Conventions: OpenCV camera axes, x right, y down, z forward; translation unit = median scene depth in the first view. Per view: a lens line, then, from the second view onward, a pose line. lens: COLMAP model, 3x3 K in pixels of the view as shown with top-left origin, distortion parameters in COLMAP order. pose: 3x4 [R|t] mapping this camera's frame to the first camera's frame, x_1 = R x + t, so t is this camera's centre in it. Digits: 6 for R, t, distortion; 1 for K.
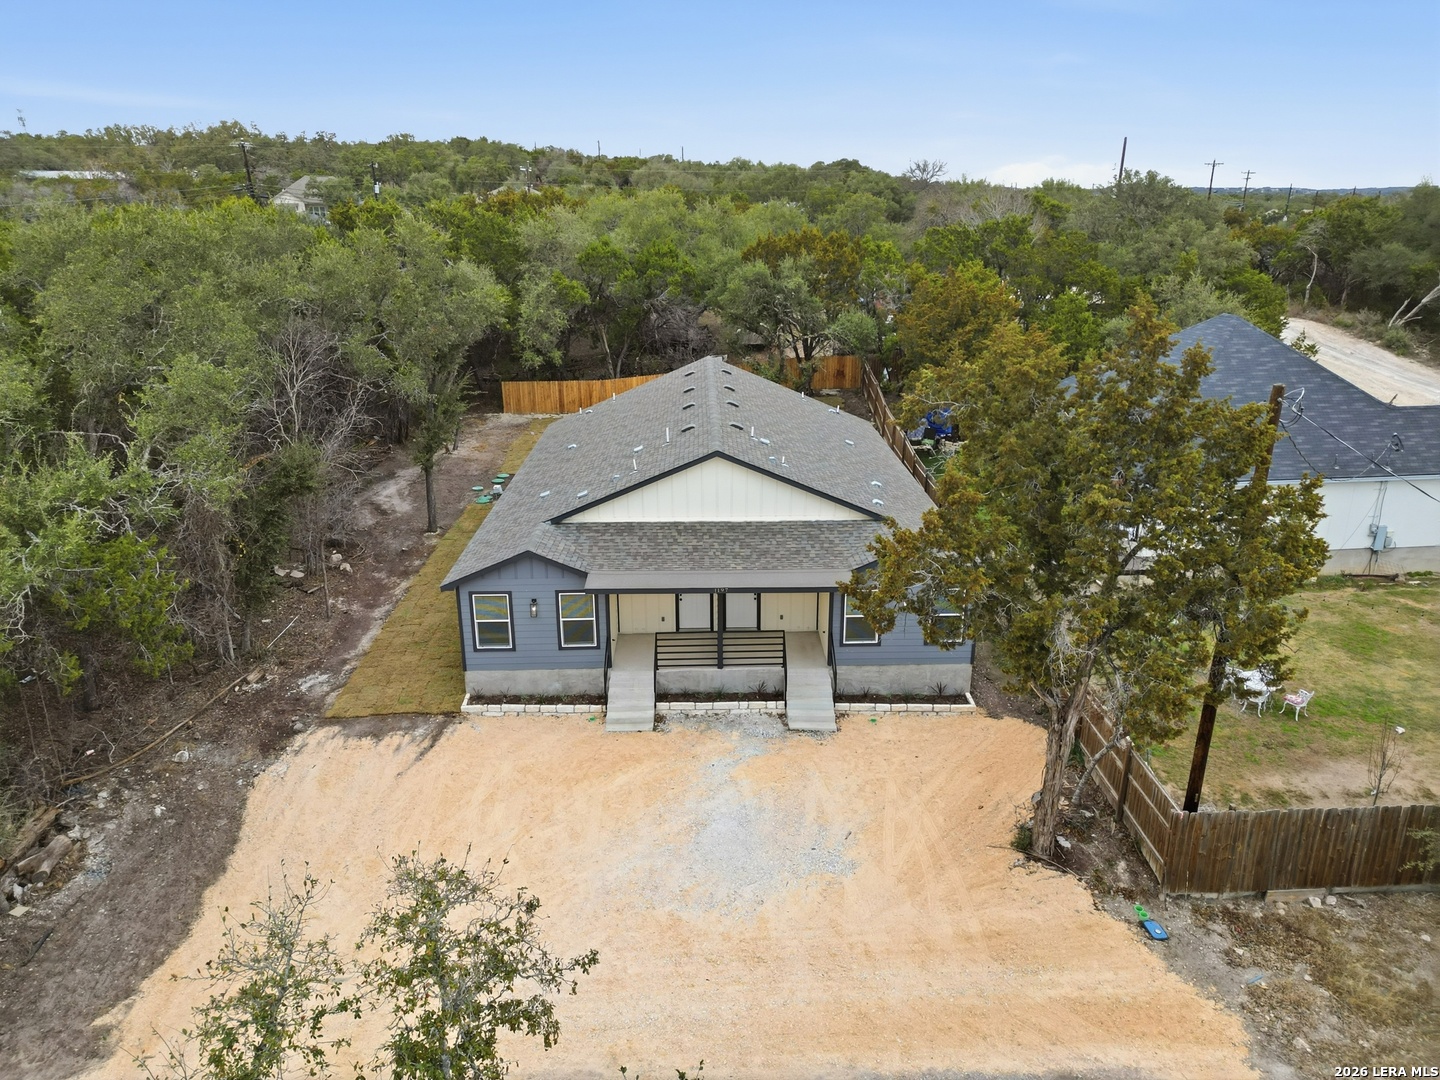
lens RADIAL K [[1004.8, 0, 720.0], [0, 1004.8, 540.0], [0, 0, 1]] dist [0.068299, -0.058079]
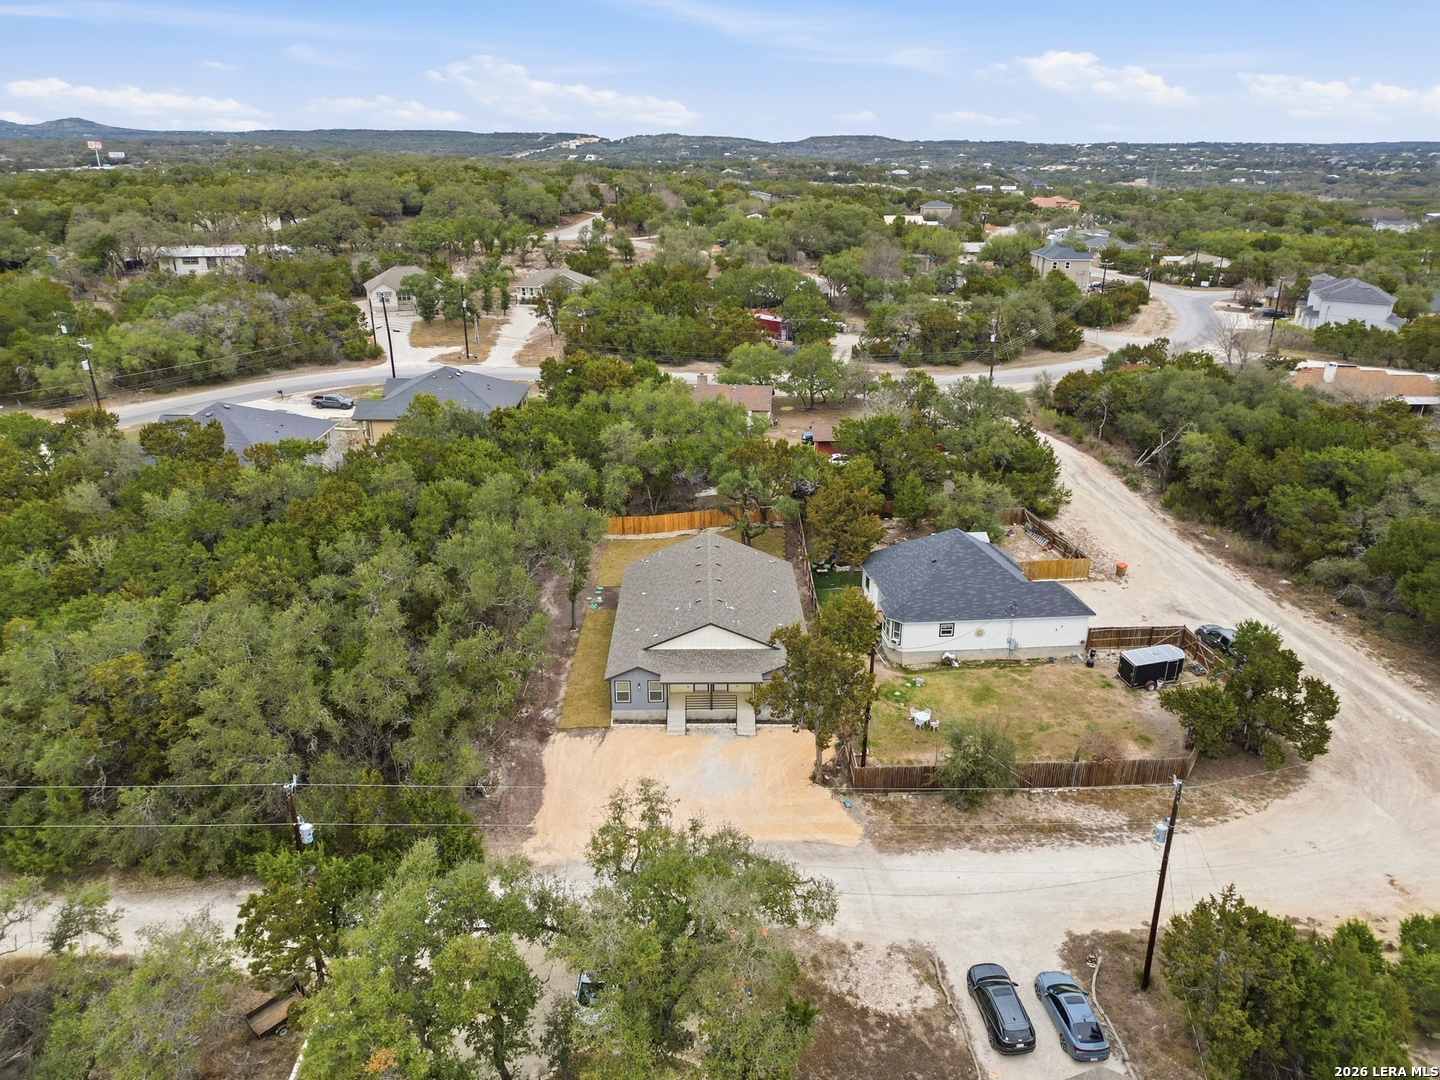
lens RADIAL K [[1003.8, 0, 720.0], [0, 1003.8, 540.0], [0, 0, 1]] dist [0.110316, -0.056950]
pose [[0.999975, 0.006855, -0.001424, 0.023050], [-0.006777, 0.998754, 0.049450, -0.431111], [0.001761, -0.049439, 0.998776, -1.533778]]
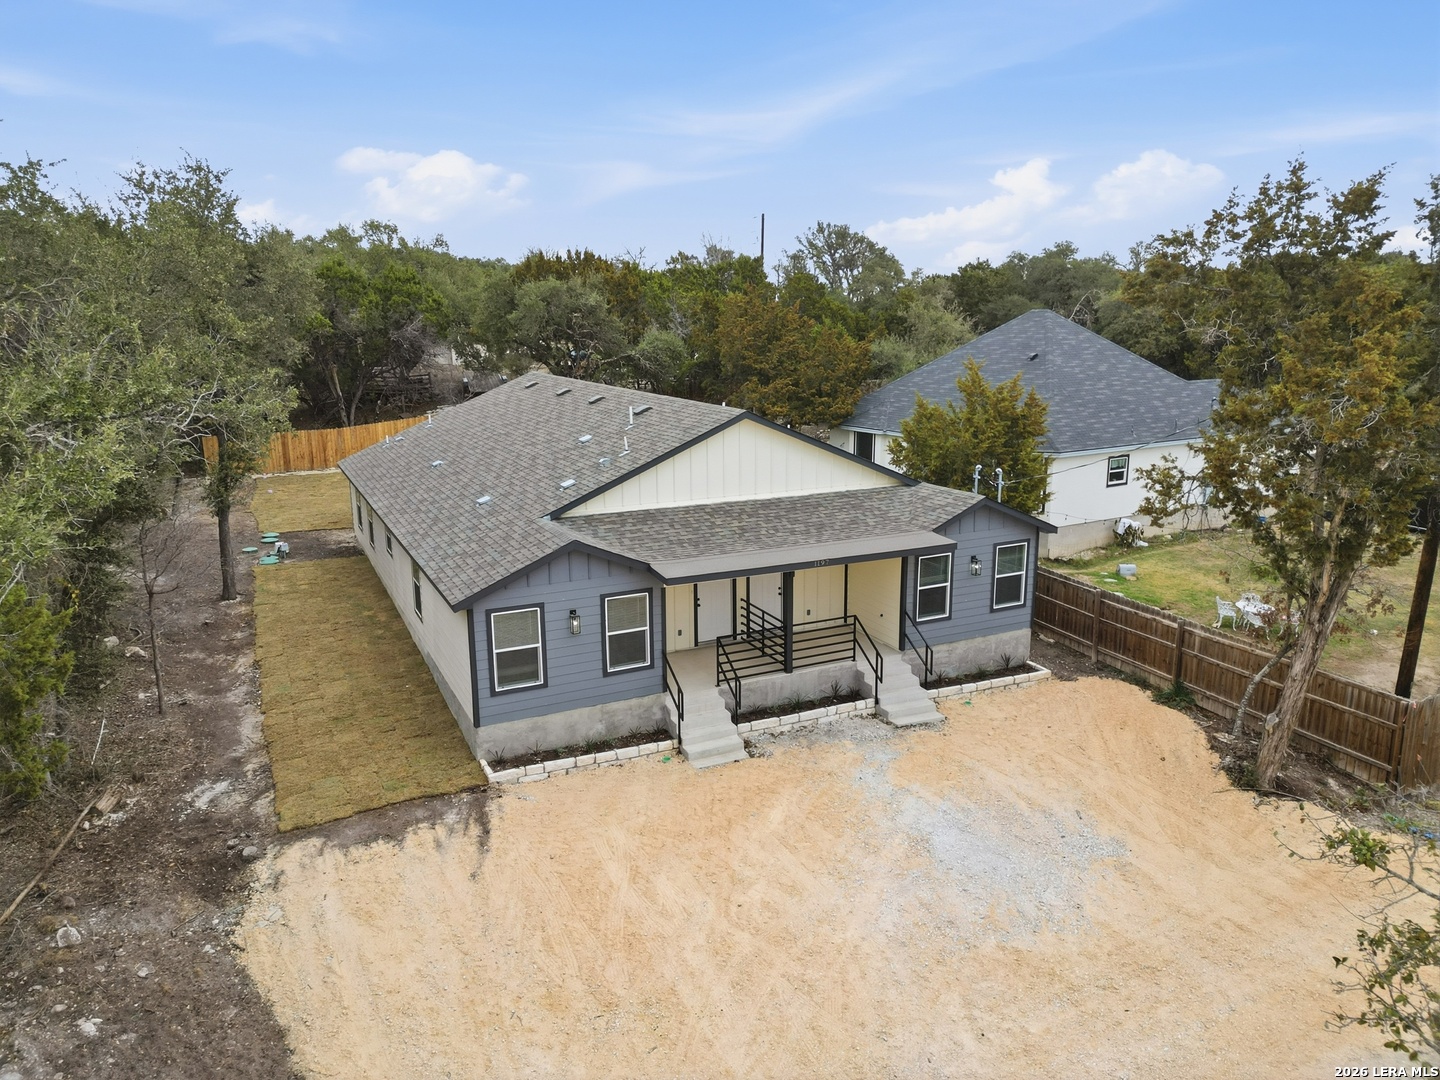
lens RADIAL K [[1004.8, 0, 720.0], [0, 1004.8, 540.0], [0, 0, 1]] dist [0.068299, -0.058079]
pose [[0.909412, -0.092864, 0.405397, -0.375794], [0.134347, 0.988089, -0.075035, 0.076434], [-0.393601, 0.122701, 0.911056, 0.272408]]
